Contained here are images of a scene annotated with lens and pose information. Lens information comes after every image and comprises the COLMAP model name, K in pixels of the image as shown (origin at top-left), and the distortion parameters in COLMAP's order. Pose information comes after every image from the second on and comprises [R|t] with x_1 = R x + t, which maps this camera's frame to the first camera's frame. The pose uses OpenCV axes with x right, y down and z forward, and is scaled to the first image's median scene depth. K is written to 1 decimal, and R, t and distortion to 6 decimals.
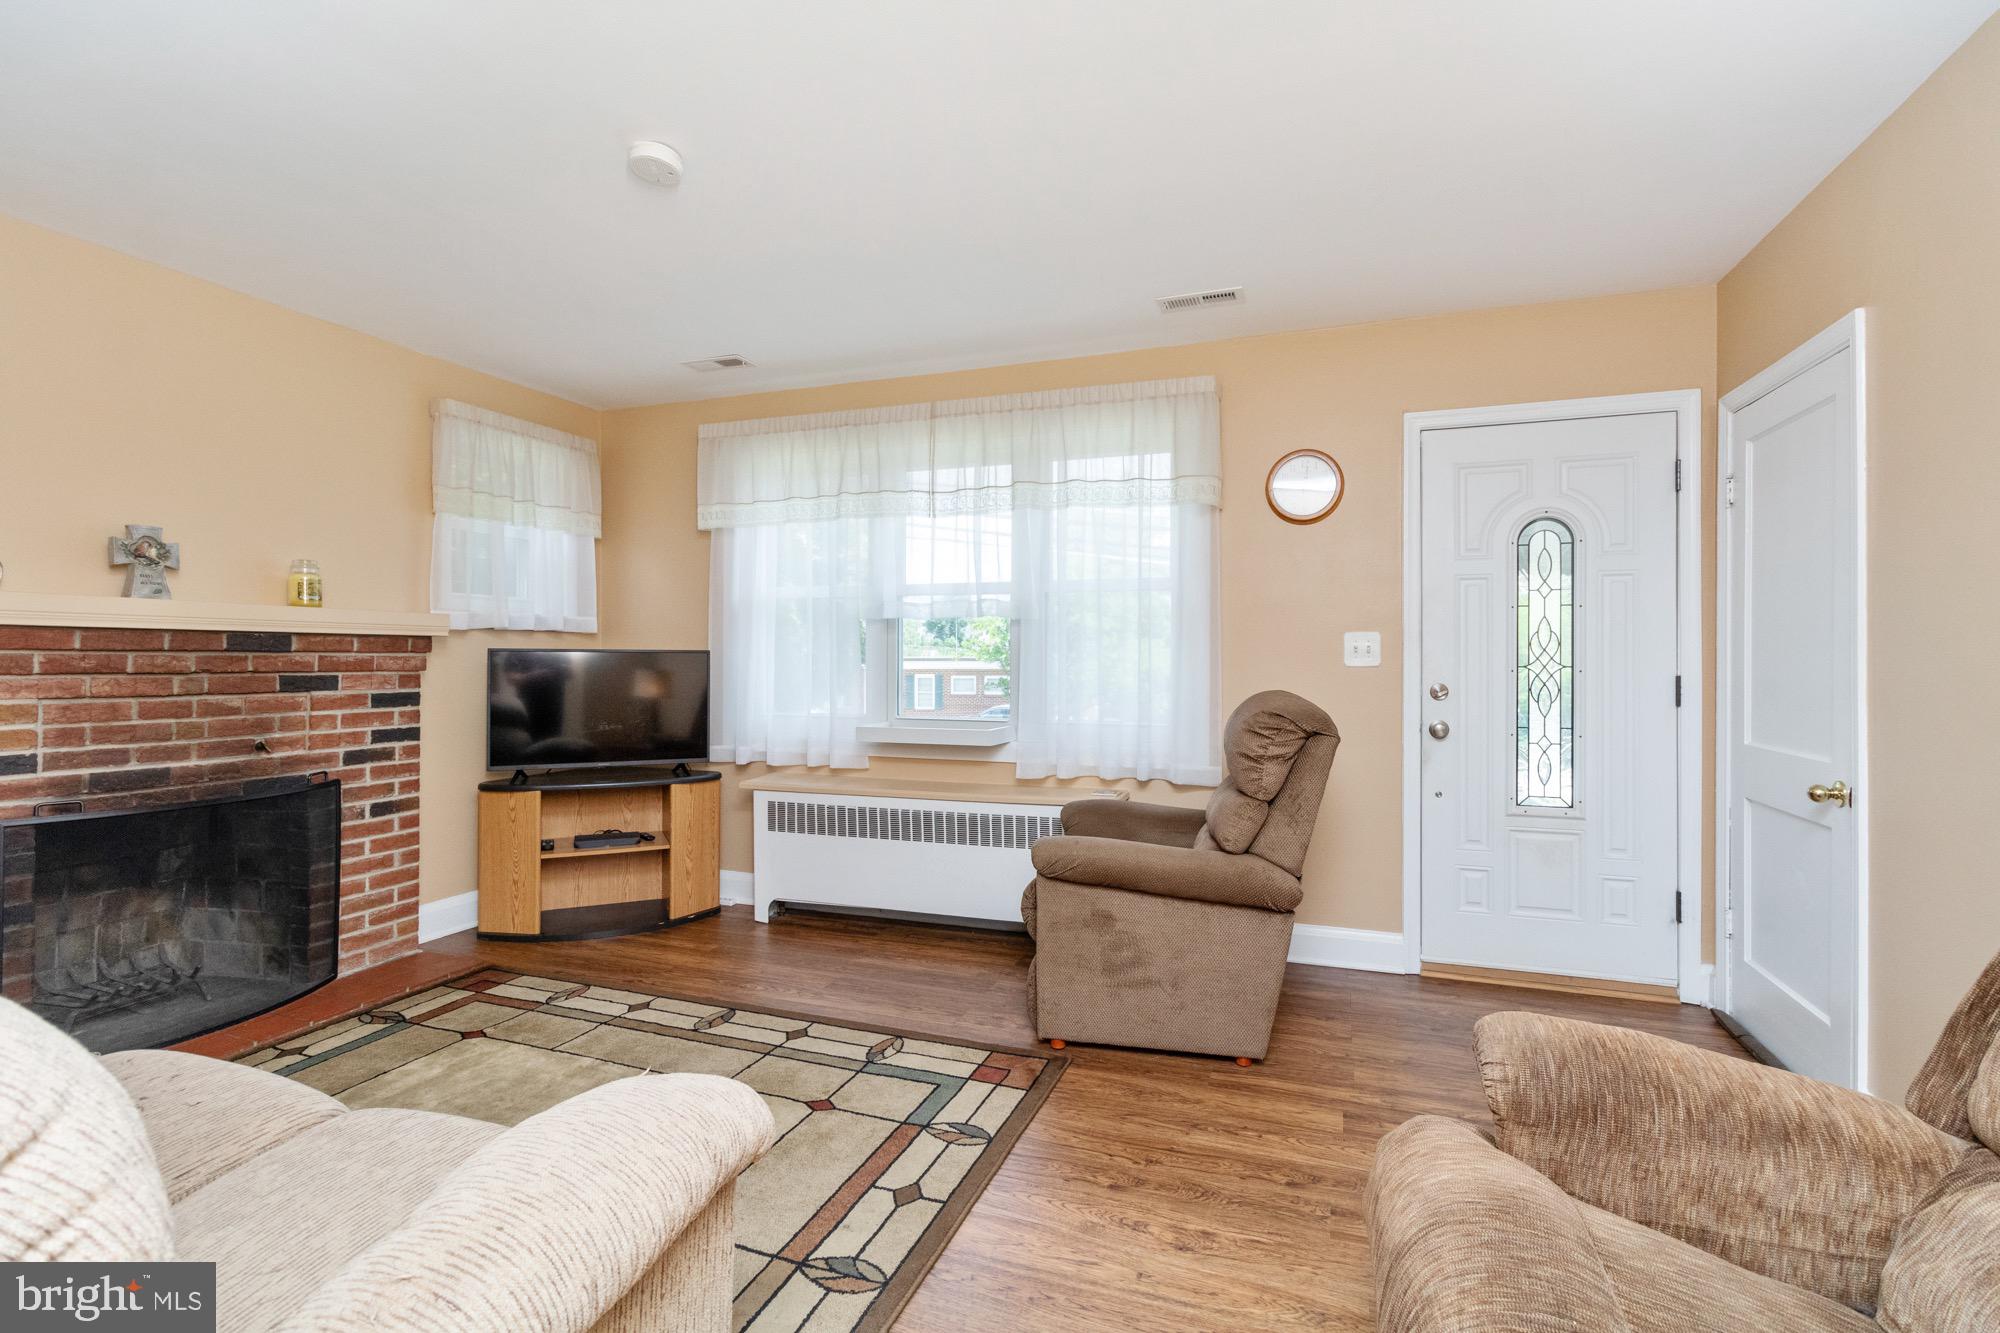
lens RADIAL K [[926.1, 0, 1005.3], [0, 926.1, 665.7], [0, 0, 1]] dist [0.001868, 0.000373]
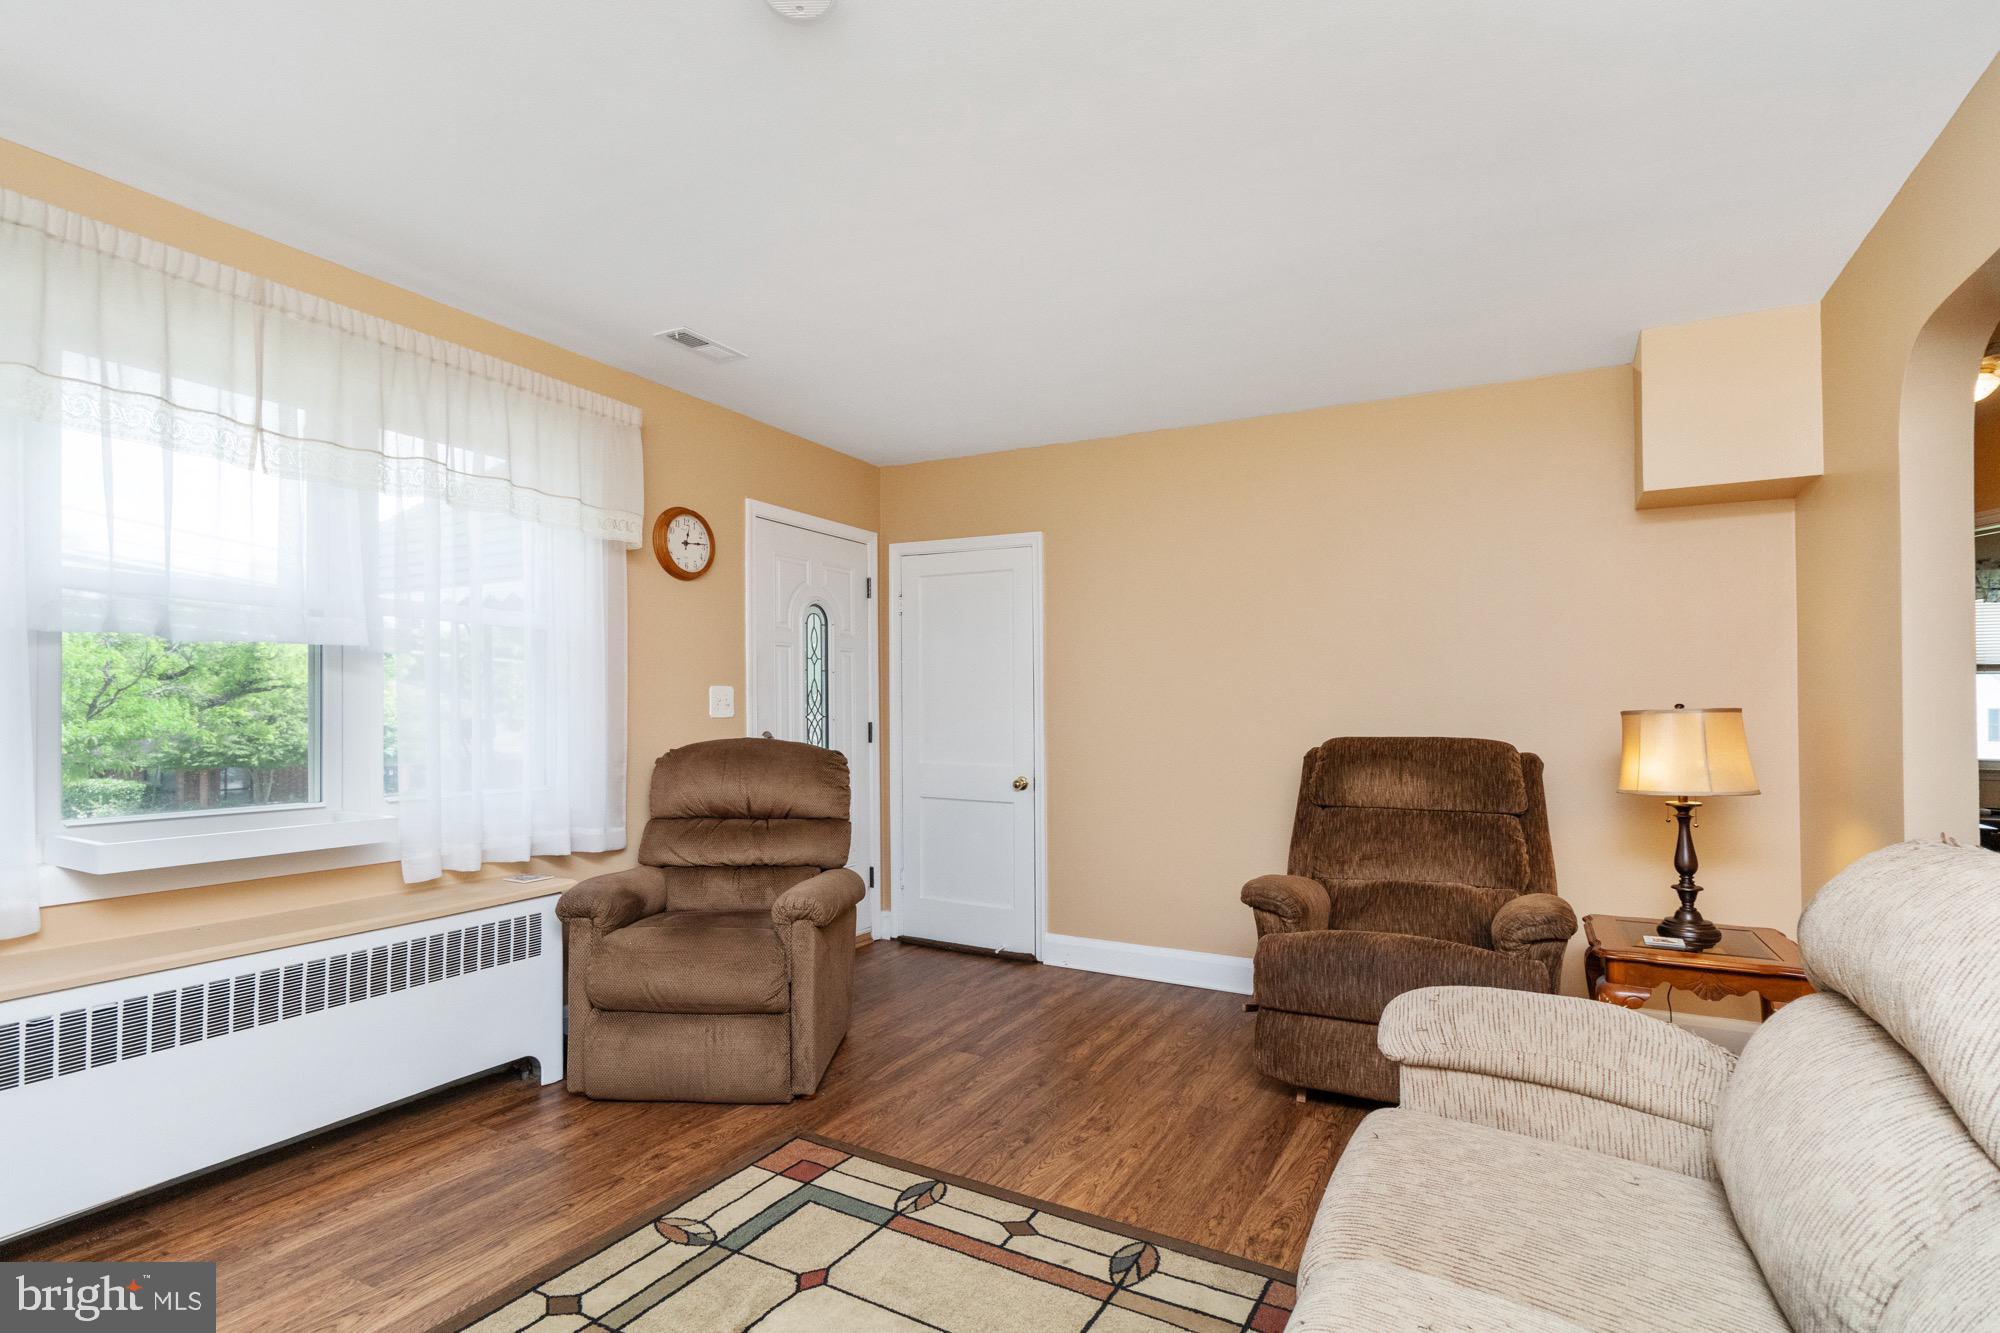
lens RADIAL K [[958.9, 0, 1004.8], [0, 958.9, 700.5], [0, 0, 1]] dist [0.001545, 0.000208]
pose [[0.152147, 0.010289, 0.988304, -0.918301], [0.003700, 0.999933, -0.010980, -0.007515], [-0.988351, 0.005327, 0.152099, 0.662579]]
